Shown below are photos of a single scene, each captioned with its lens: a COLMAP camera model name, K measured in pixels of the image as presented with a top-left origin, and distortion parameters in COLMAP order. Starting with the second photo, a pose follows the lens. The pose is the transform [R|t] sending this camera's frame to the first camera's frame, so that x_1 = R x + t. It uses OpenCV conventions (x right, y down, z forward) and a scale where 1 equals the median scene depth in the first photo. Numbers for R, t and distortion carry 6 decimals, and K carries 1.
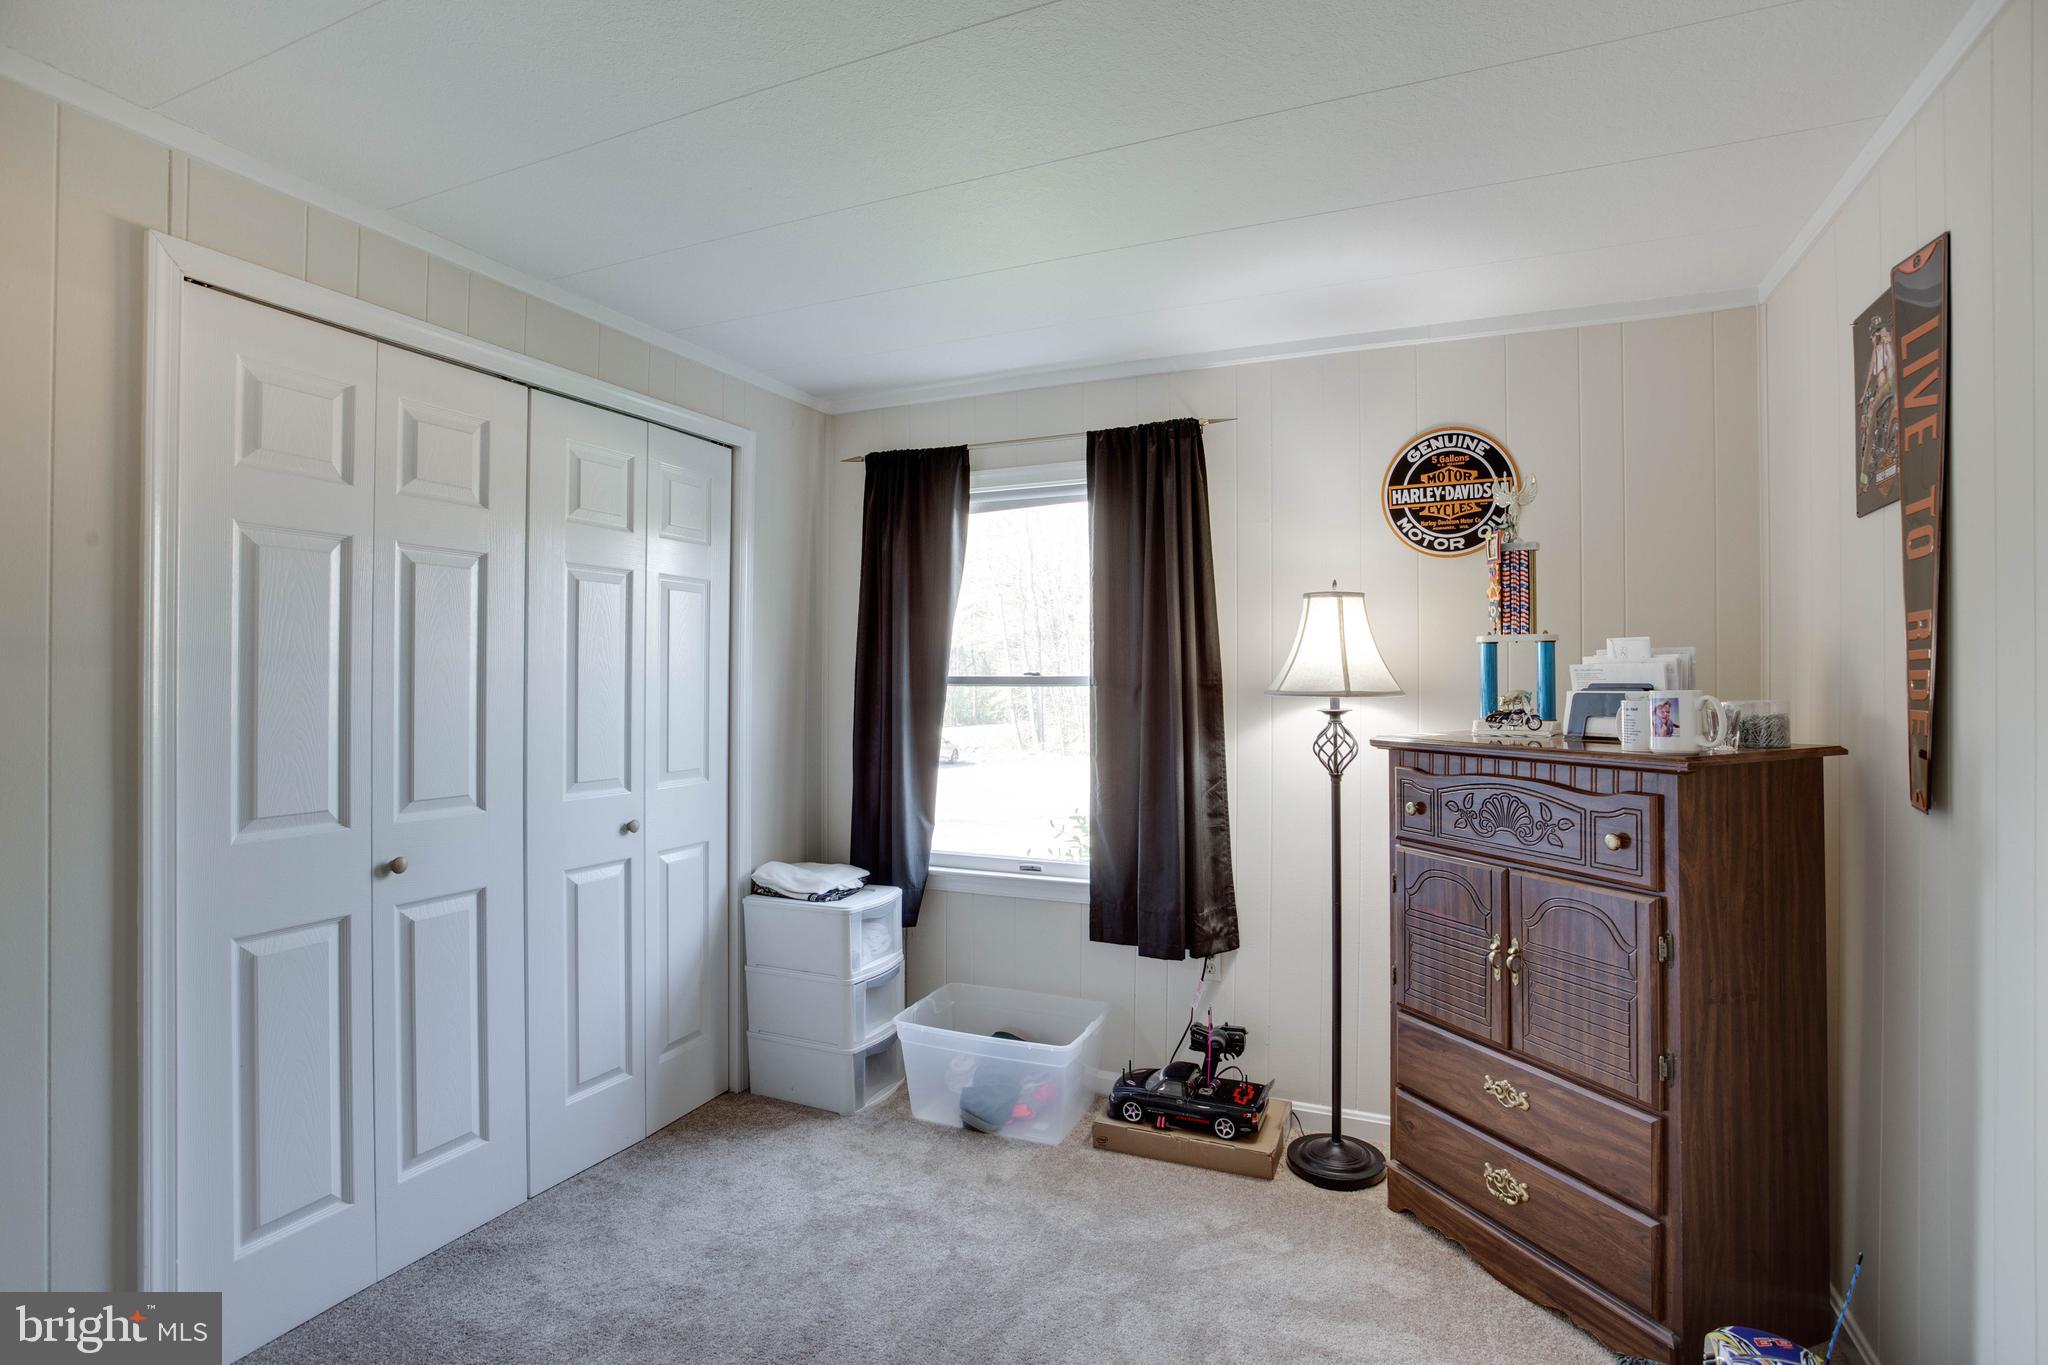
lens RADIAL K [[1014.9, 0, 1024.0], [0, 1014.9, 682.5], [0, 0, 1]] dist [-0.050886, 0.021118]
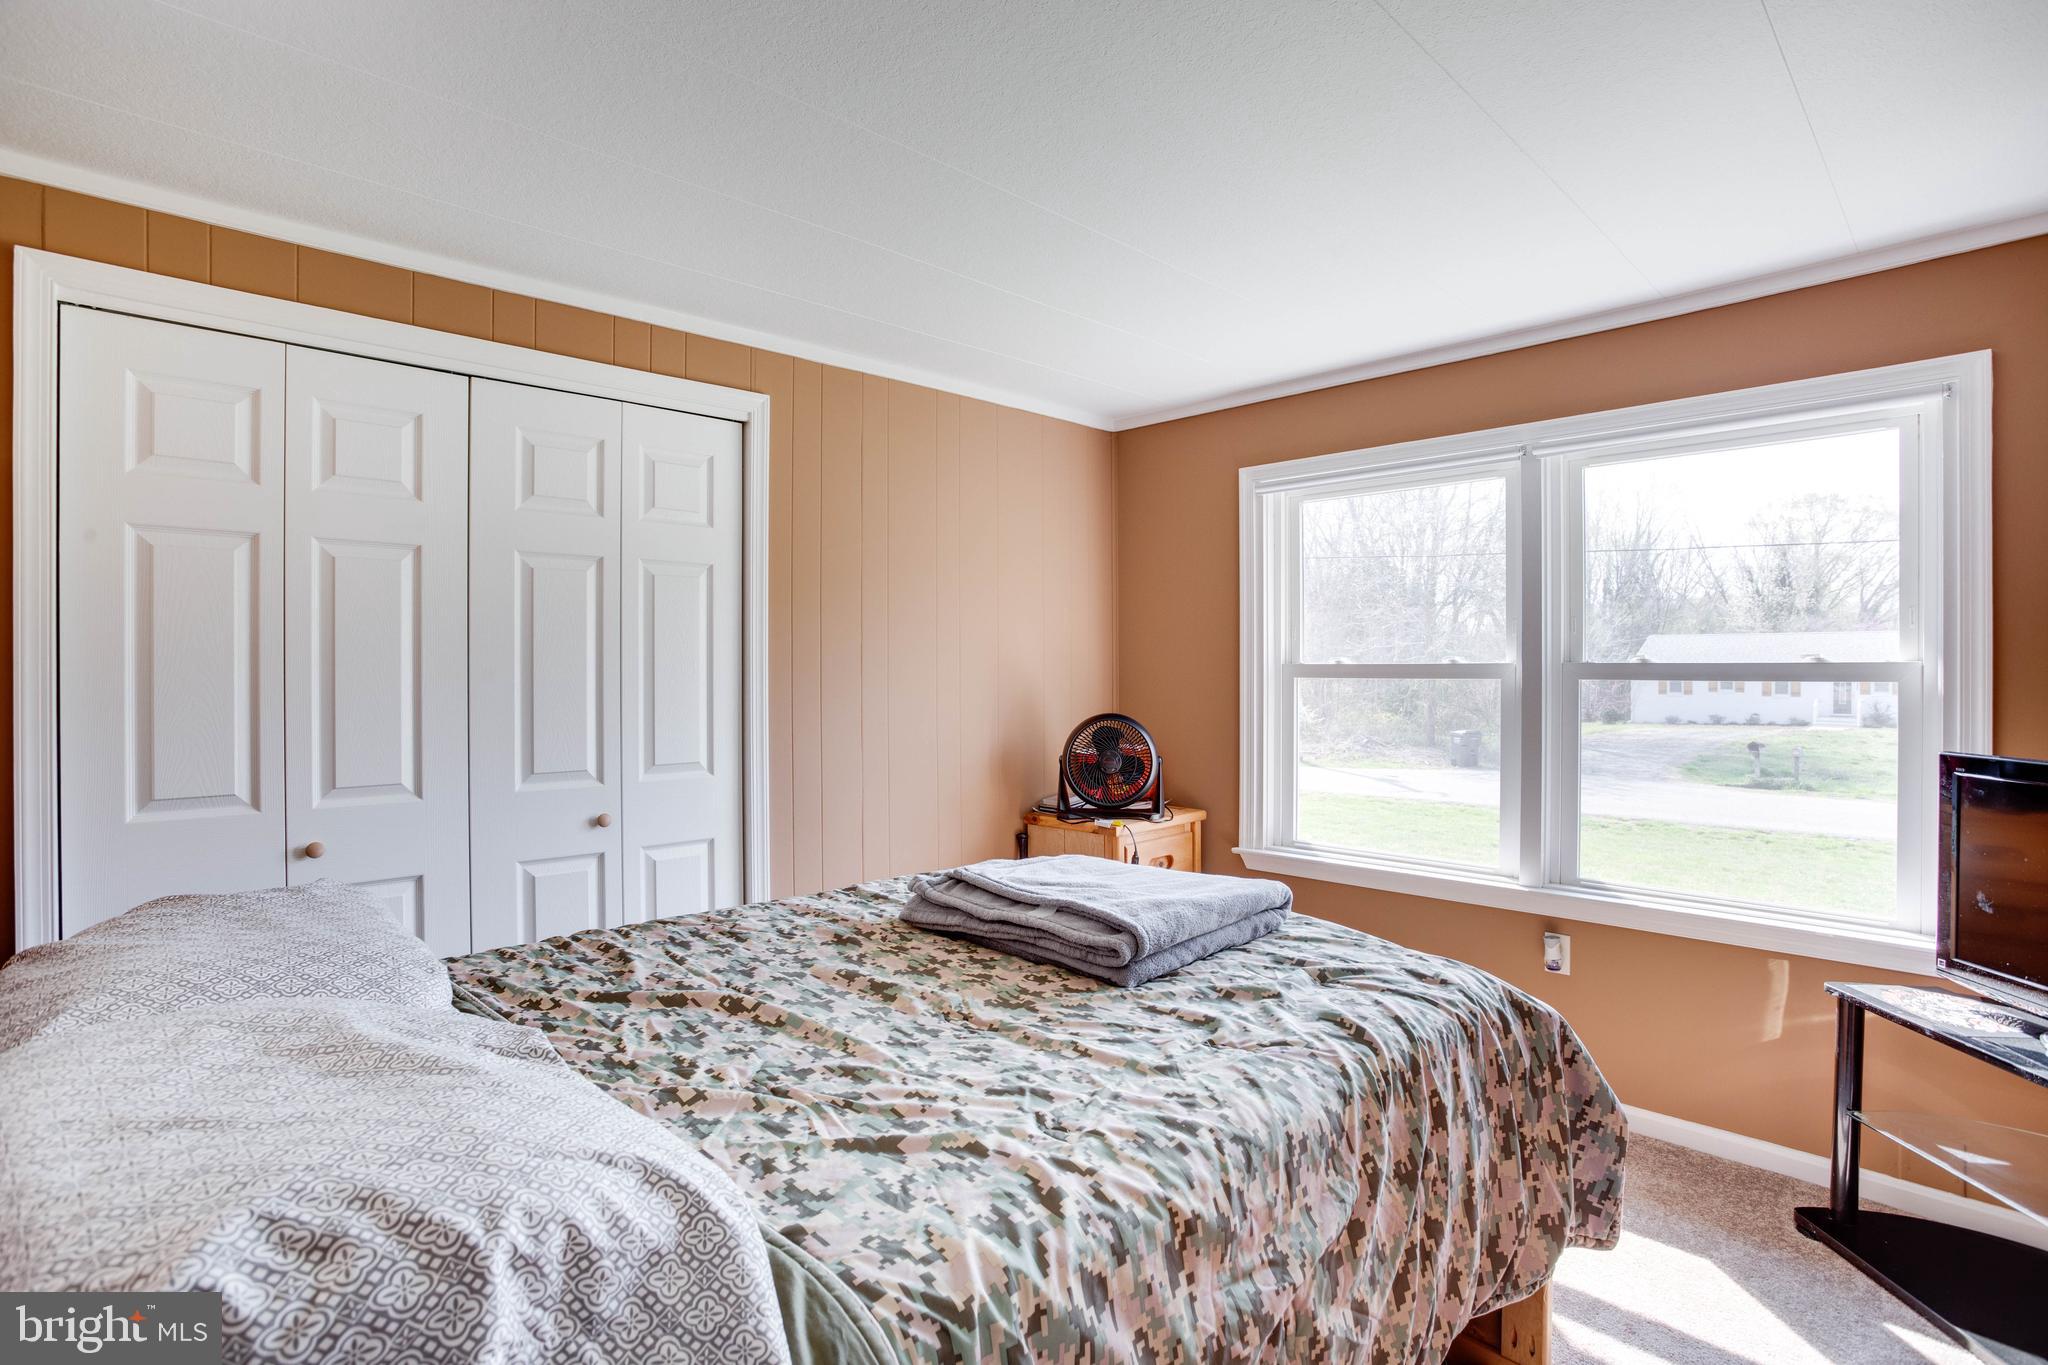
lens RADIAL K [[683.2, 0, 1023.4], [0, 683.2, 664.0], [0, 0, 1]] dist [-0.000276, -0.000038]
pose [[0.834276, -0.003217, -0.551338, 0.312540], [0.000499, 0.999987, -0.005079, -0.004624], [0.551347, 0.003962, 0.834267, 0.675981]]
